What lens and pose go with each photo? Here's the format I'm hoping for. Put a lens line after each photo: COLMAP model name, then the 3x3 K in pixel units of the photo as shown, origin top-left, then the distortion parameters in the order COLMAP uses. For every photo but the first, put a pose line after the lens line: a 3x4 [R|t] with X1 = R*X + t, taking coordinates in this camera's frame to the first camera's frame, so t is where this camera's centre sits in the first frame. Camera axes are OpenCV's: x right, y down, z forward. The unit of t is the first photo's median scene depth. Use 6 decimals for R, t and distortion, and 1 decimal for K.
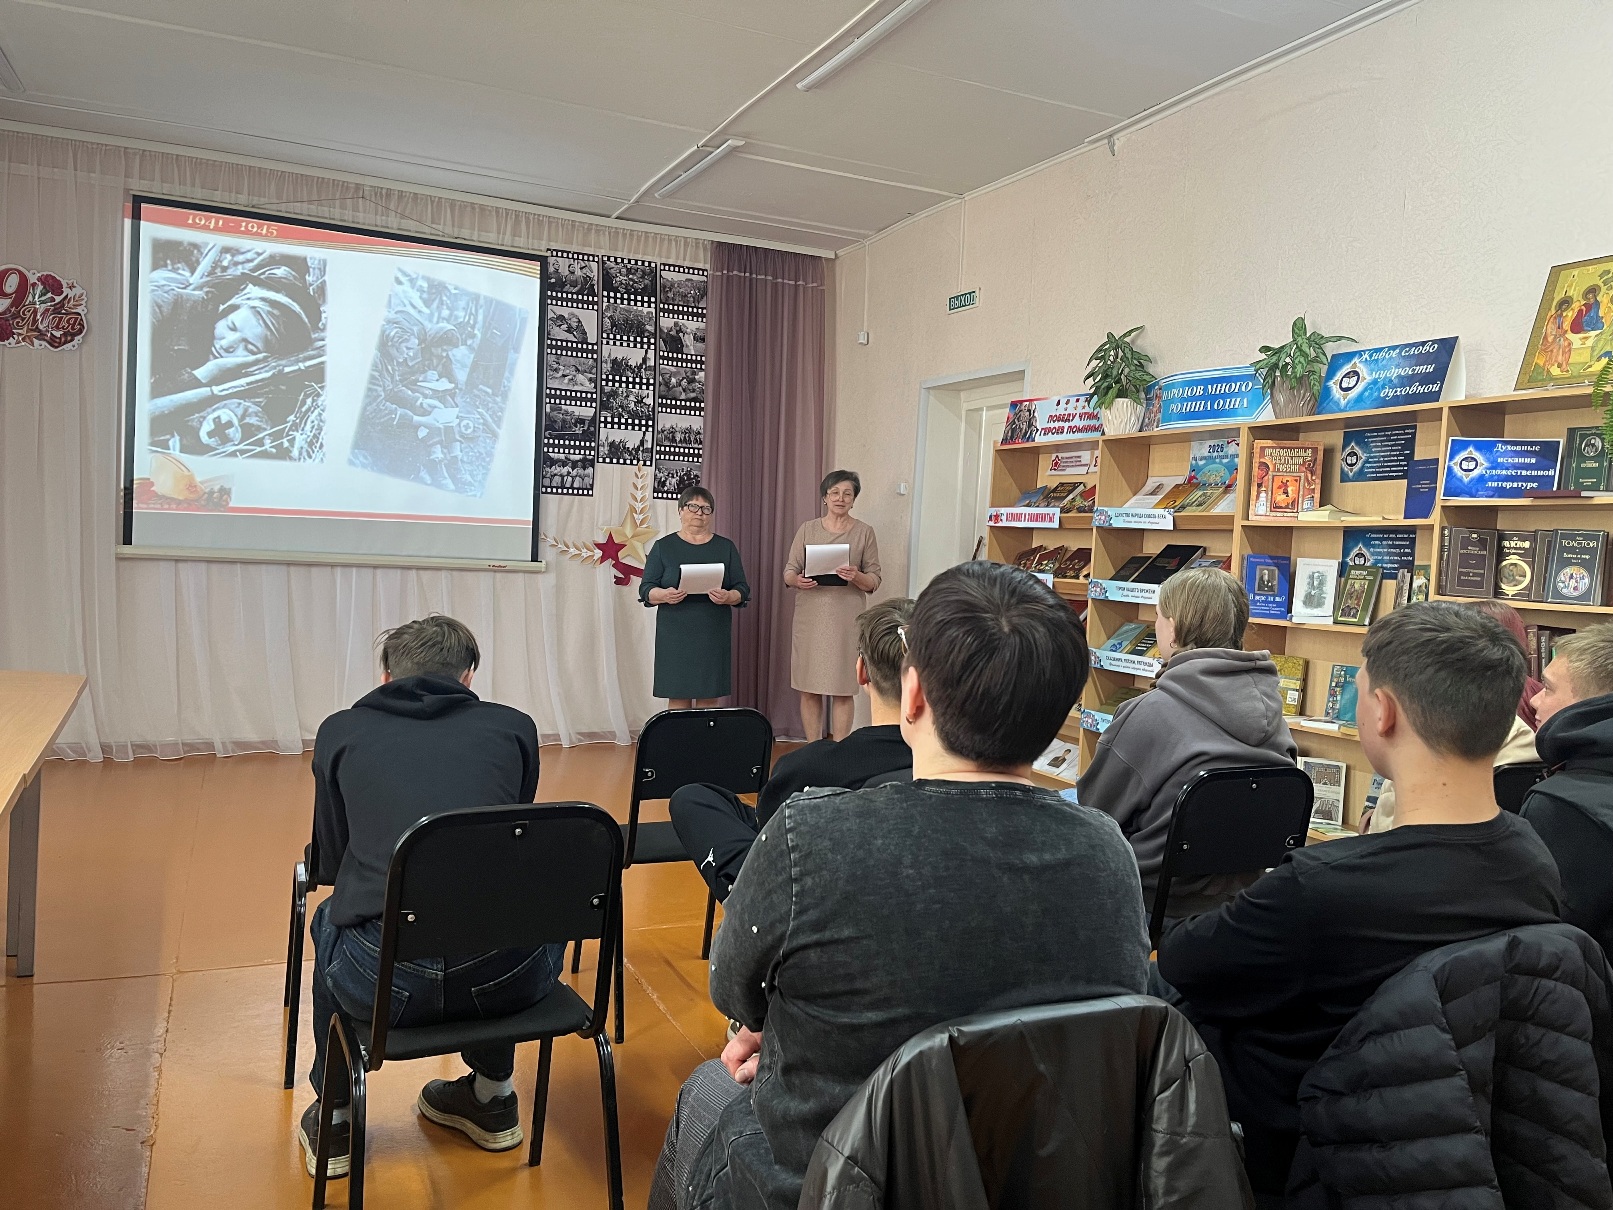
lens RADIAL K [[1200.7, 0, 819.2], [0, 1200.7, 597.6], [0, 0, 1]] dist [0.038000, -0.055535]
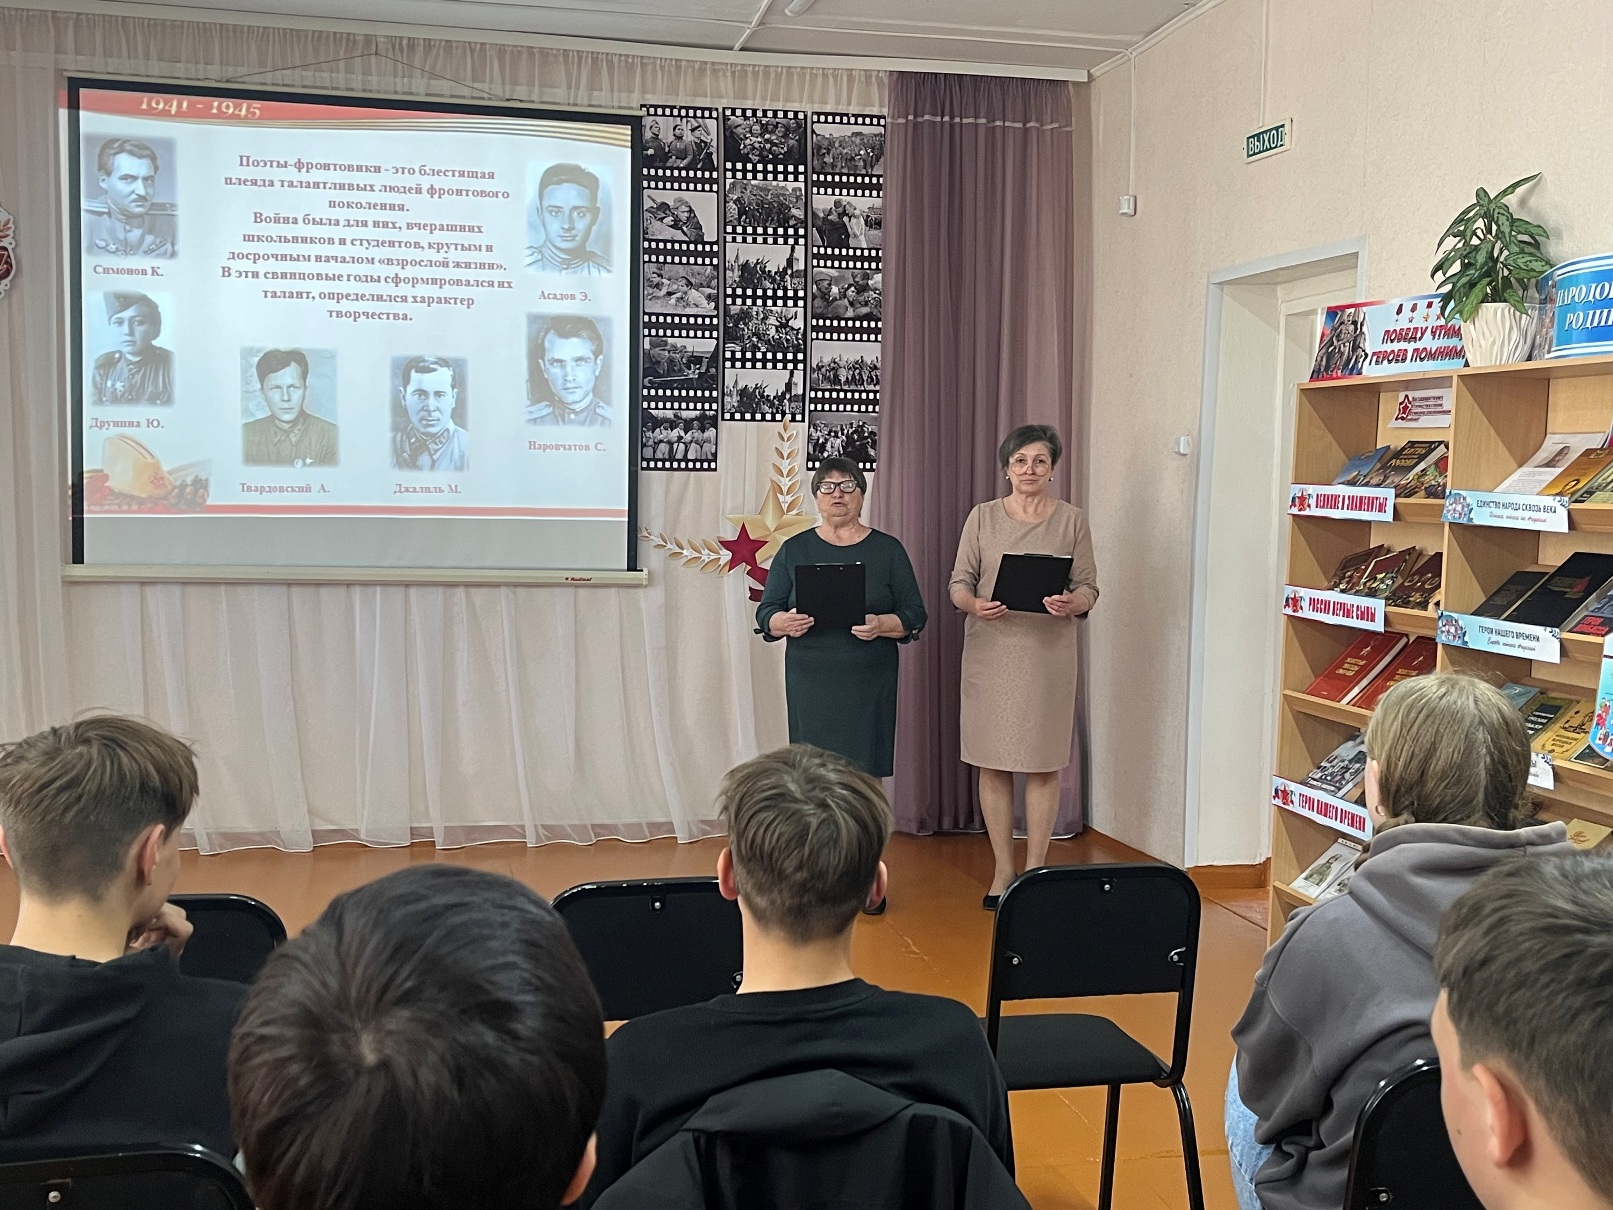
lens RADIAL K [[1751.8, 0, 799.3], [0, 1751.8, 614.9], [0, 0, 1]] dist [0.021208, 0.000000]
pose [[0.973002, -0.009827, -0.230588, 0.089223], [0.015921, 0.999571, 0.024584, -0.030049], [0.230247, -0.027592, 0.972741, 0.065175]]
